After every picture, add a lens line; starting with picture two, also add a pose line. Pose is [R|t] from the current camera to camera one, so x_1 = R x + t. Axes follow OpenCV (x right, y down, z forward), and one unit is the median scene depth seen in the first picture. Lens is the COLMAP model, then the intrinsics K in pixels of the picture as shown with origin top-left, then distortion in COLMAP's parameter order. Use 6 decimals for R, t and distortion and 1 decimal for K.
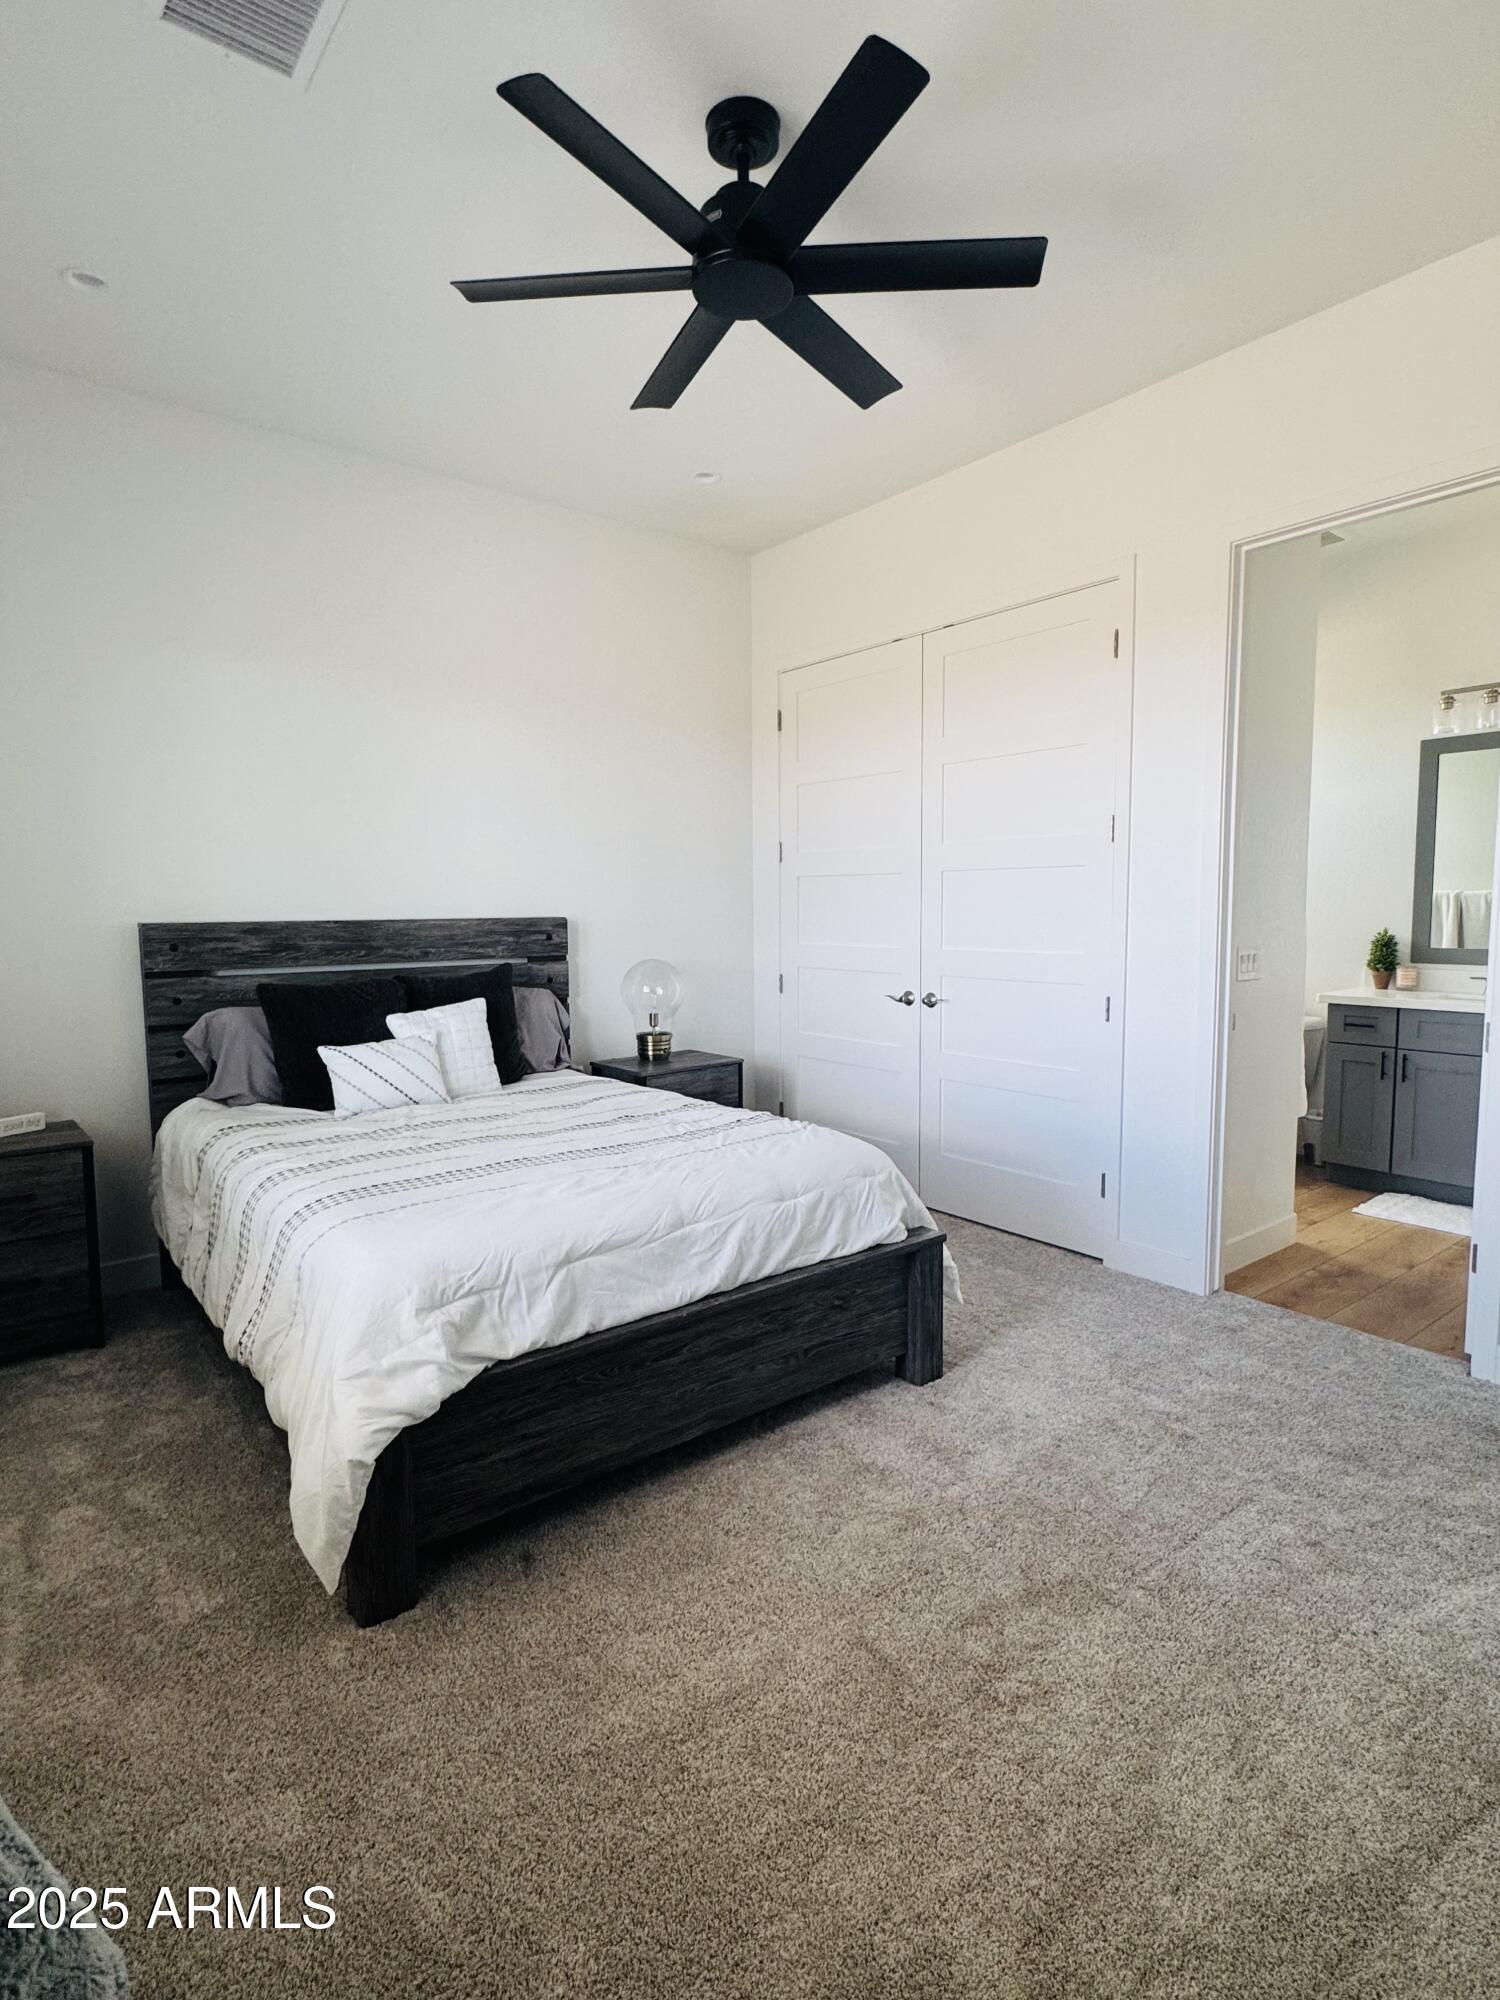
lens RADIAL K [[1039.7, 0, 750.7], [0, 1039.7, 997.1], [0, 0, 1]] dist [-0.001082, -0.000165]
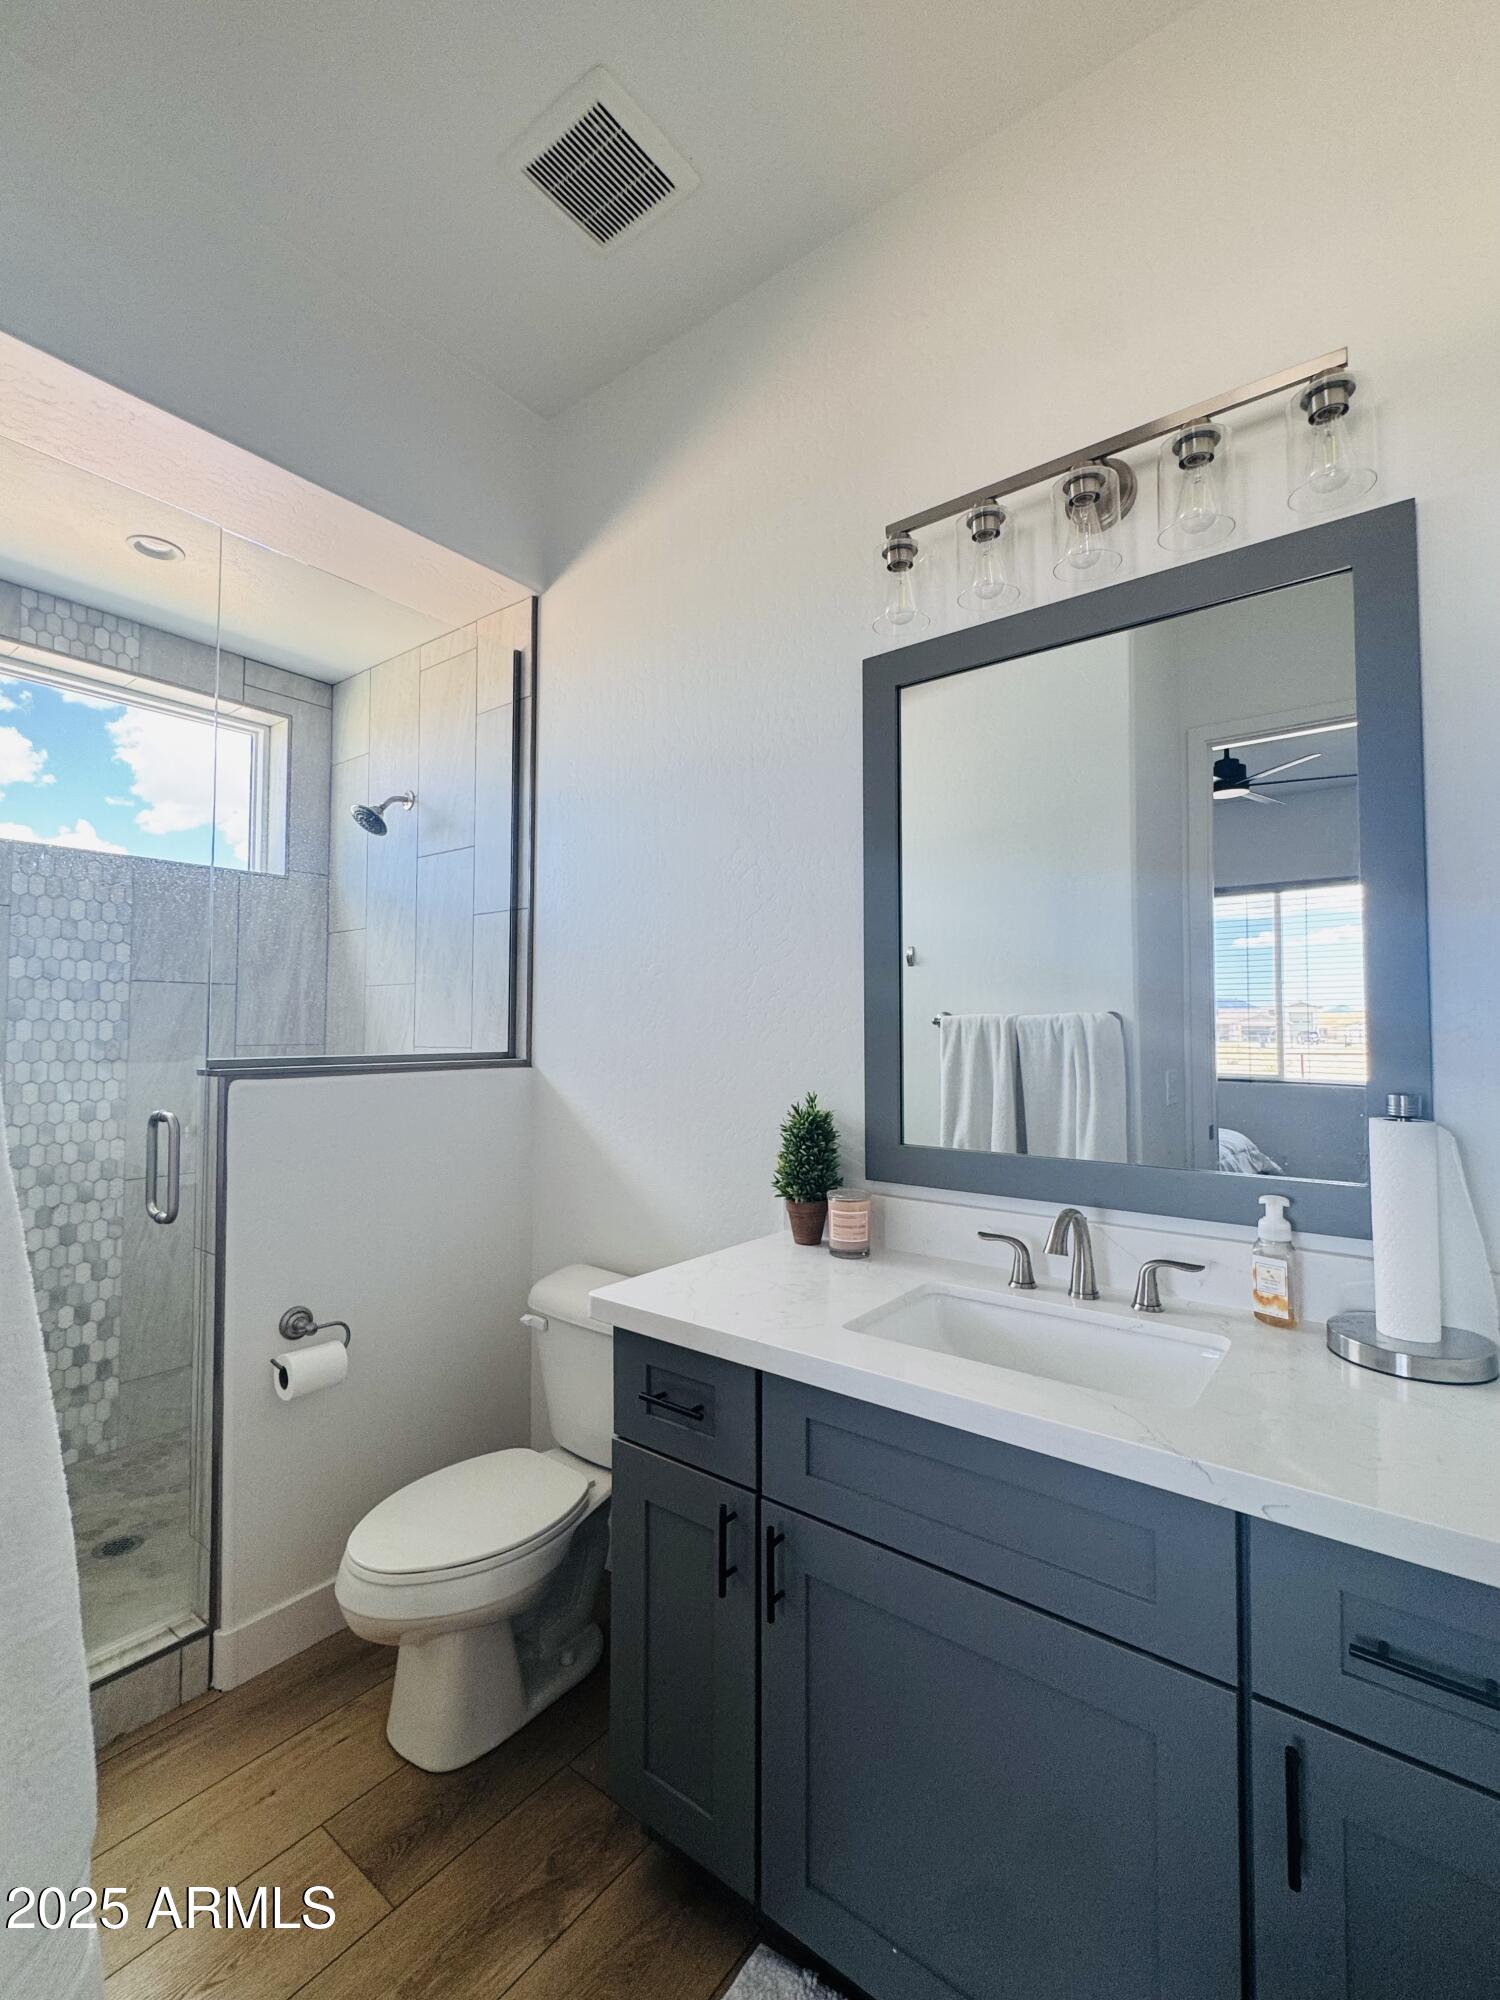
lens RADIAL K [[878.3, 0, 750.6], [0, 878.3, 999.6], [0, 0, 1]] dist [0.000418, 0.000011]
pose [[0.971088, 0.012915, 0.238374, 0.512039], [0.018279, 0.991581, -0.128189, -0.060556], [-0.238023, 0.128840, 0.962676, 0.674478]]
